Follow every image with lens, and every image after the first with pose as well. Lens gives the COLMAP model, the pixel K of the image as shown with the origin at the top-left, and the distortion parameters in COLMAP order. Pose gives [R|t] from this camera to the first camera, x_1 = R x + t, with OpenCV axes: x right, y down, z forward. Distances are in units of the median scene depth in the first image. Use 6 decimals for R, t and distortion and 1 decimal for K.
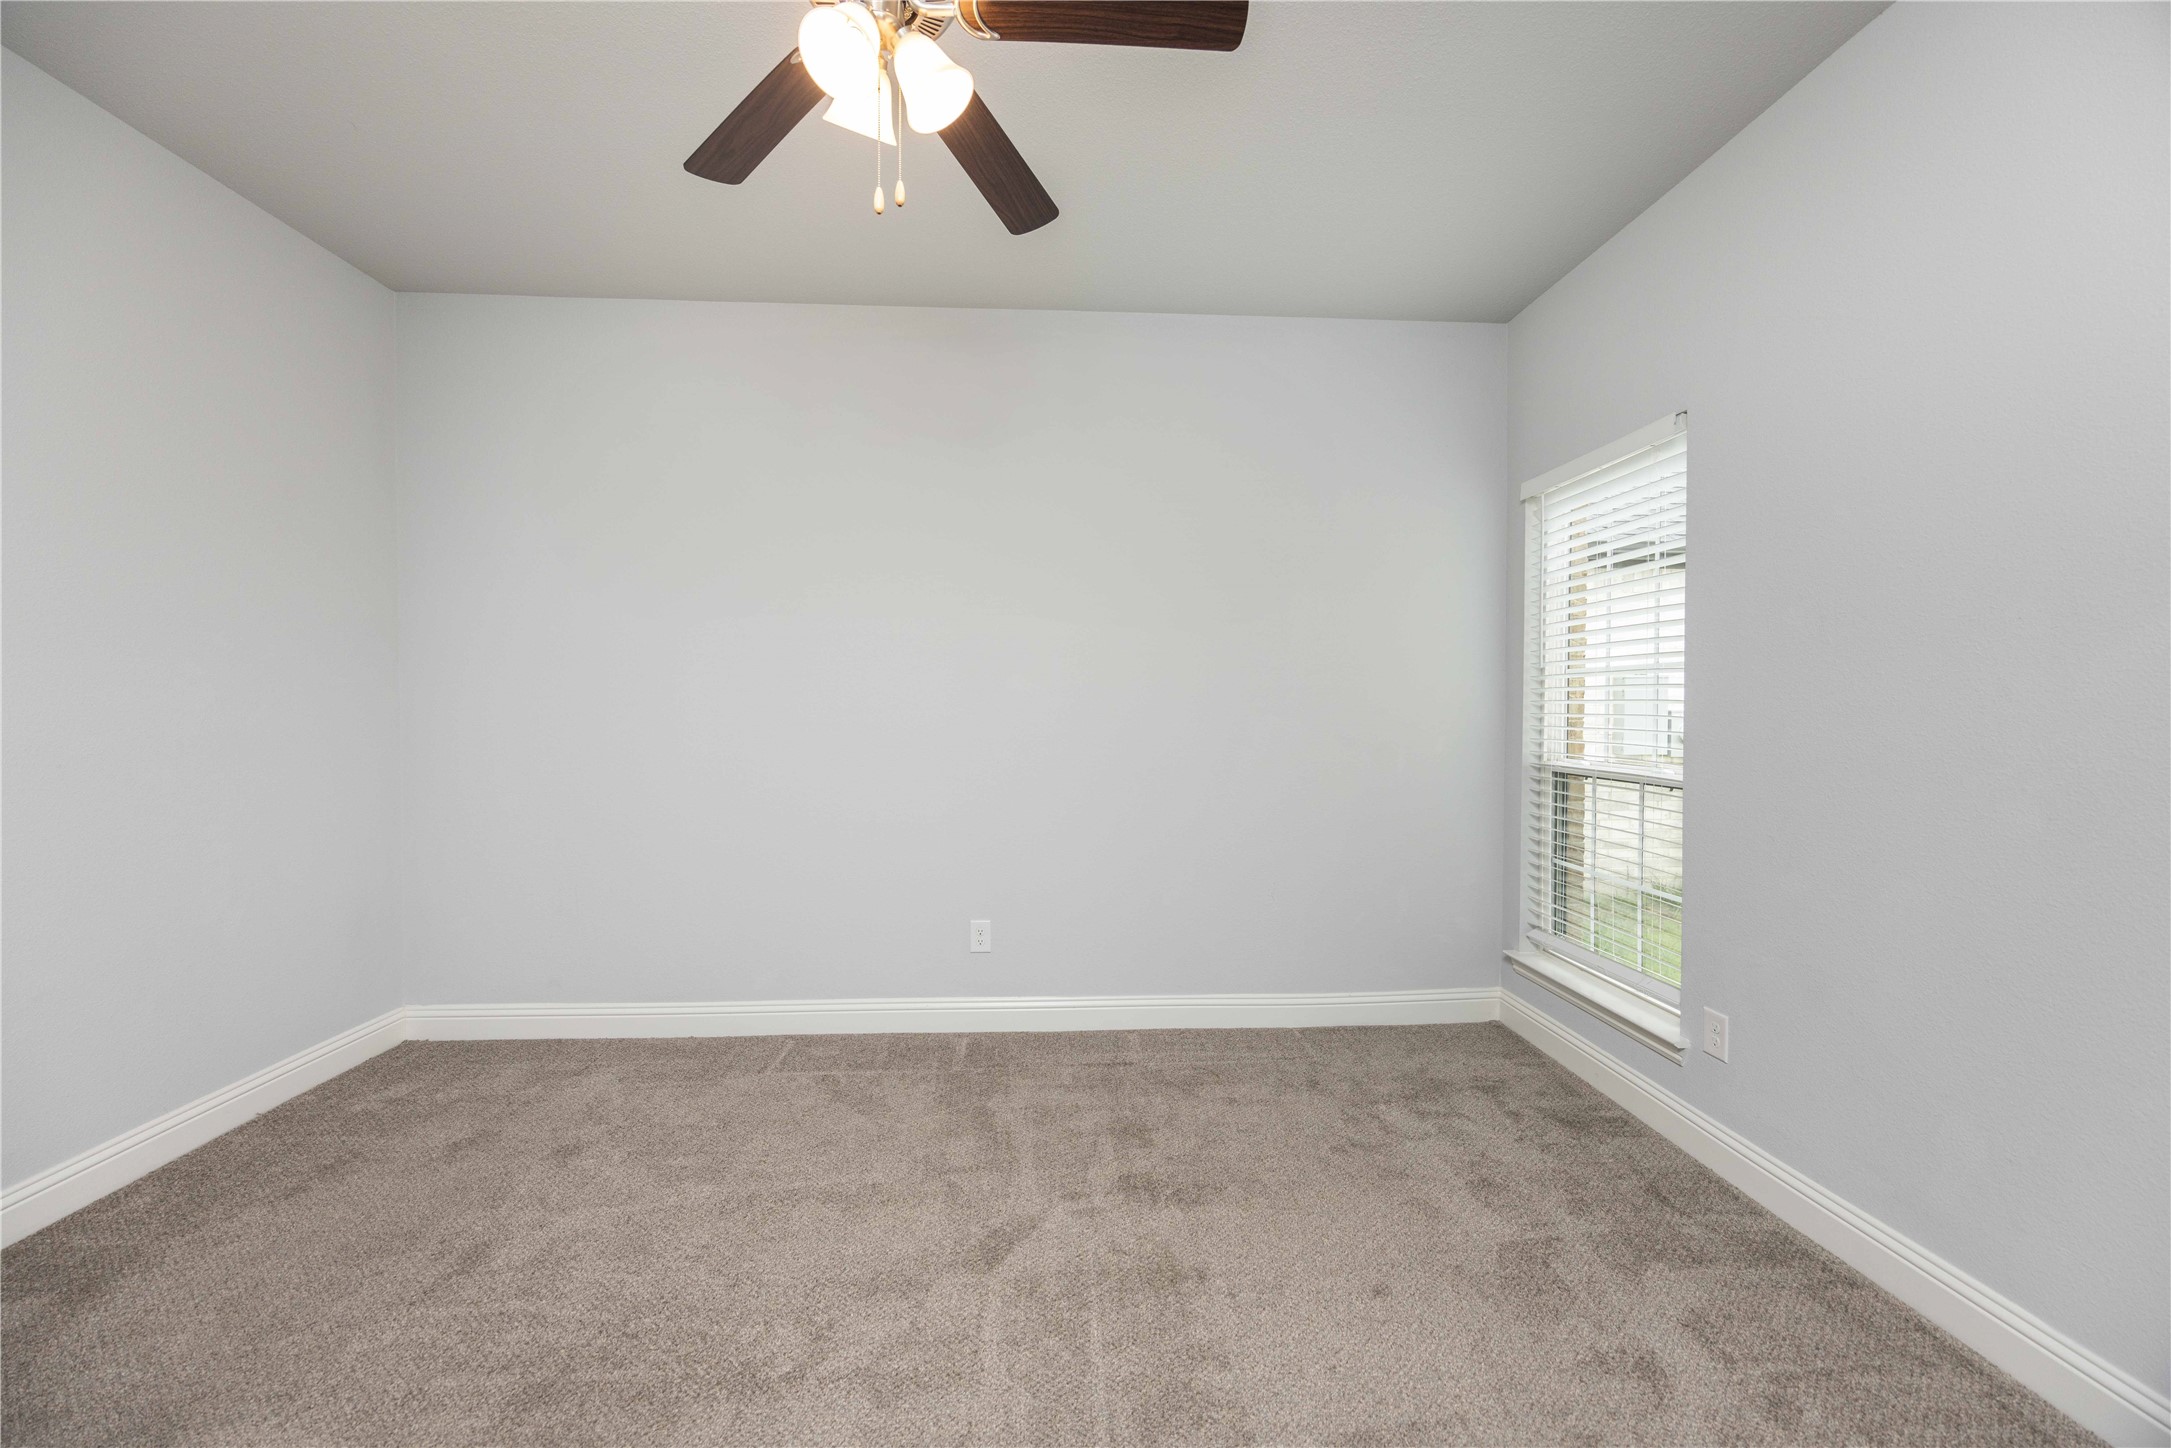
lens RADIAL K [[821.4, 0, 1085.5], [0, 821.4, 724.0], [0, 0, 1]] dist [-0.024584, 0.000038]
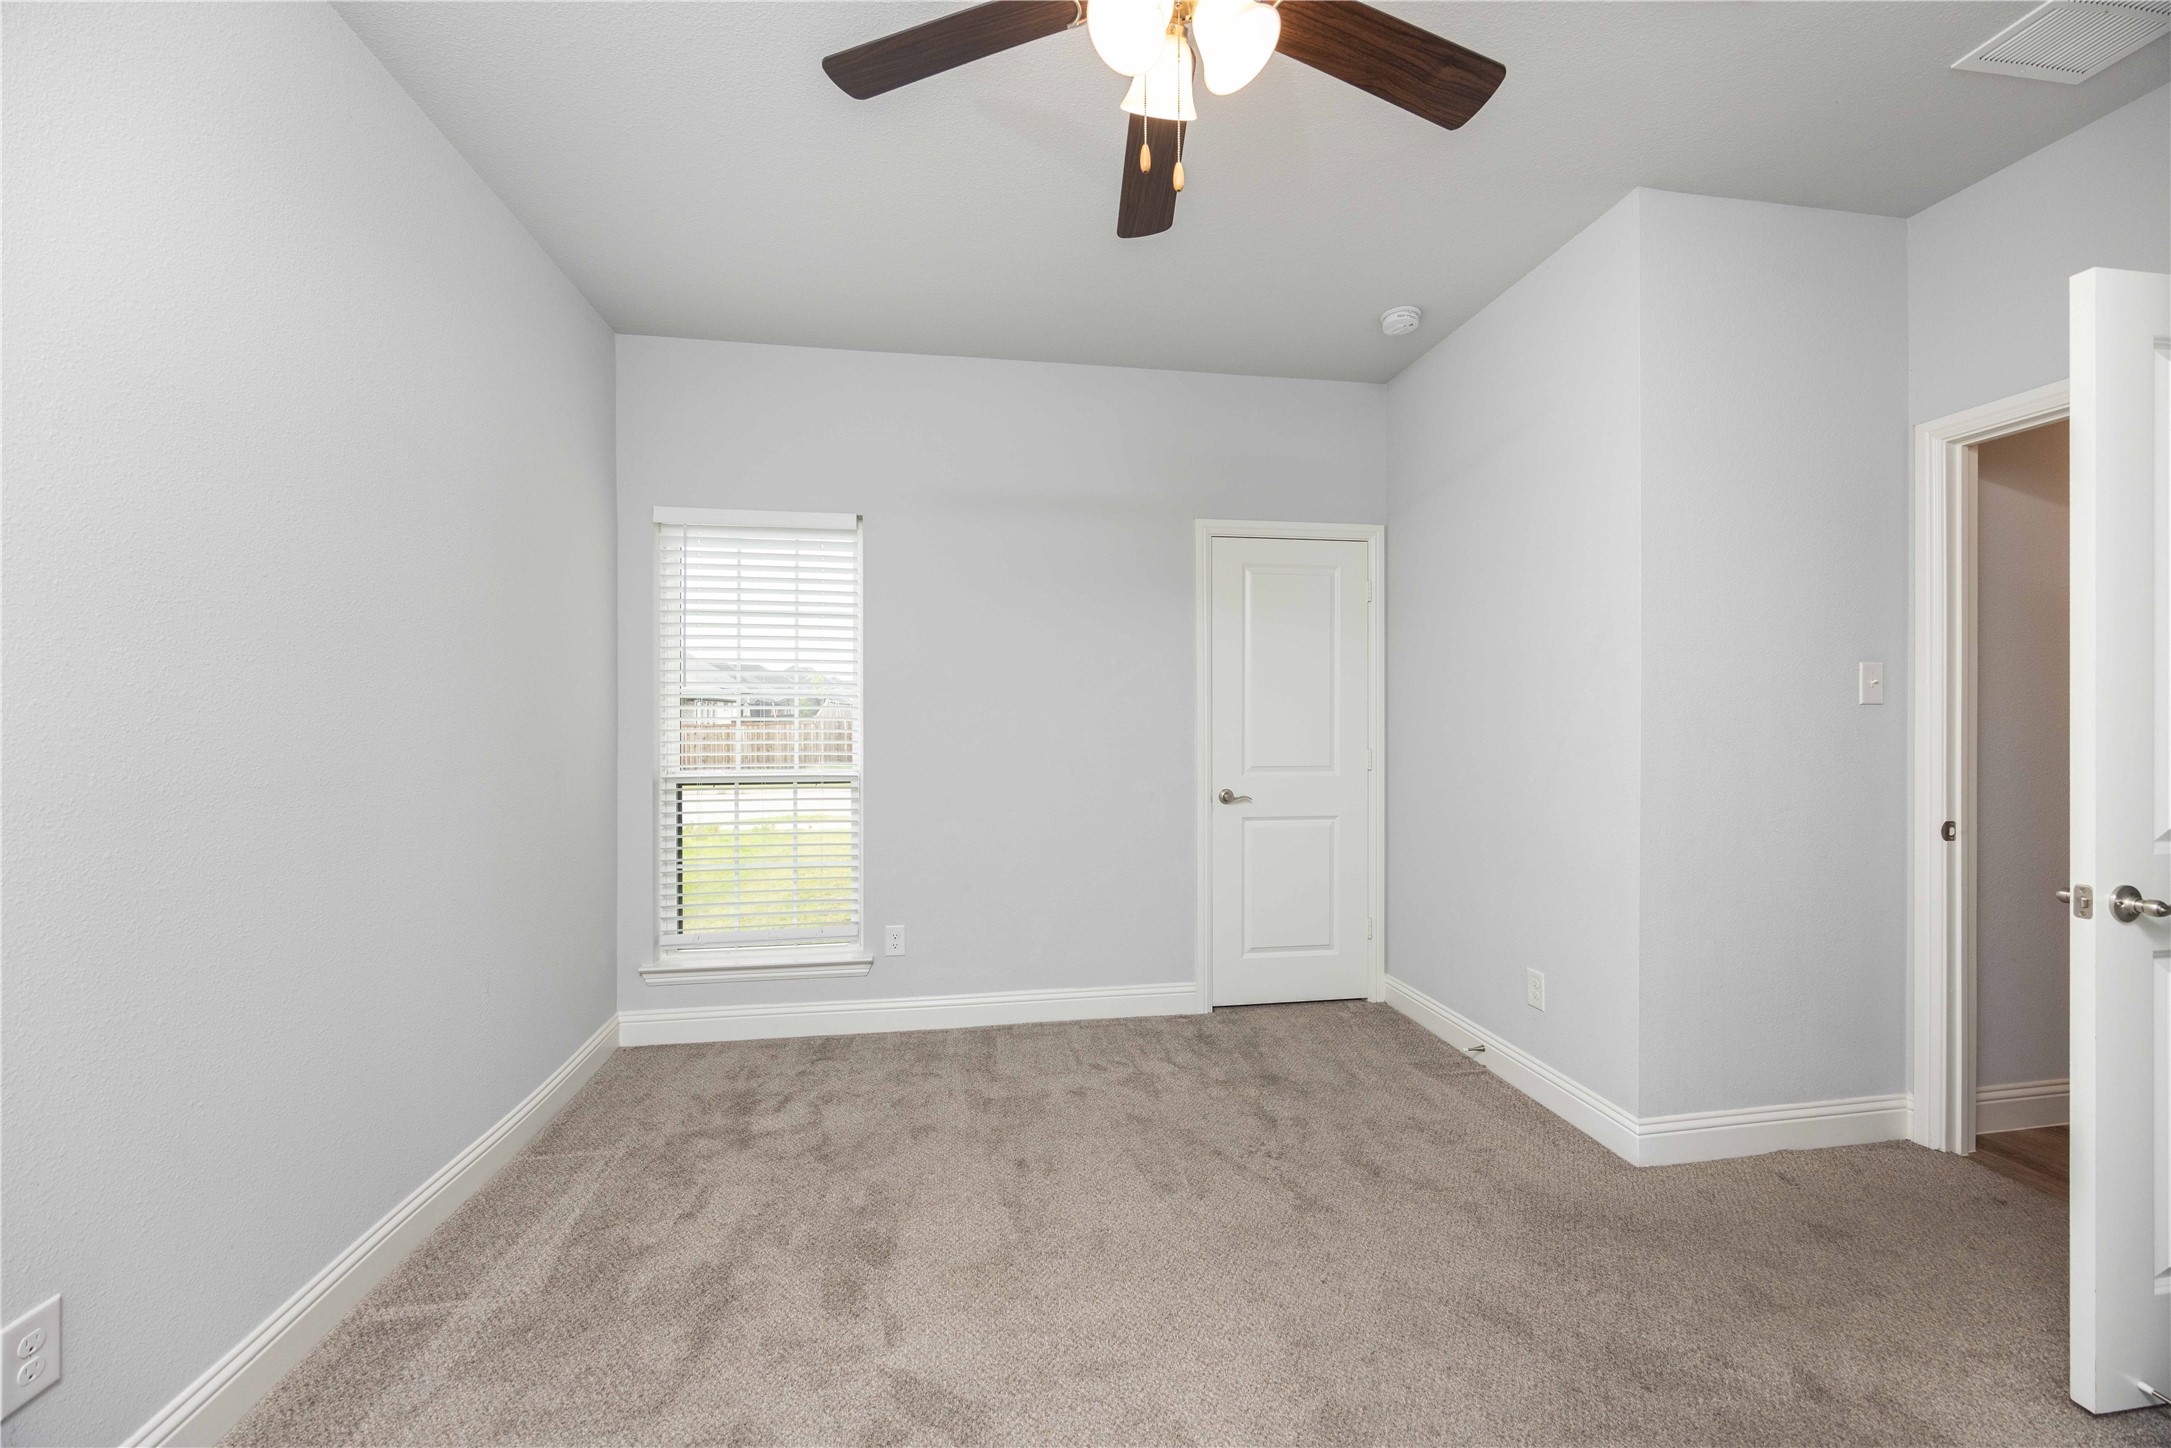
lens RADIAL K [[840.9, 0, 1085.5], [0, 840.9, 724.0], [0, 0, 1]] dist [-0.004227, -0.000103]
pose [[-0.130591, -0.006727, 0.991413, -0.734814], [0.023155, 0.999684, 0.009833, -0.023056], [-0.991166, 0.024241, -0.130394, 0.758351]]
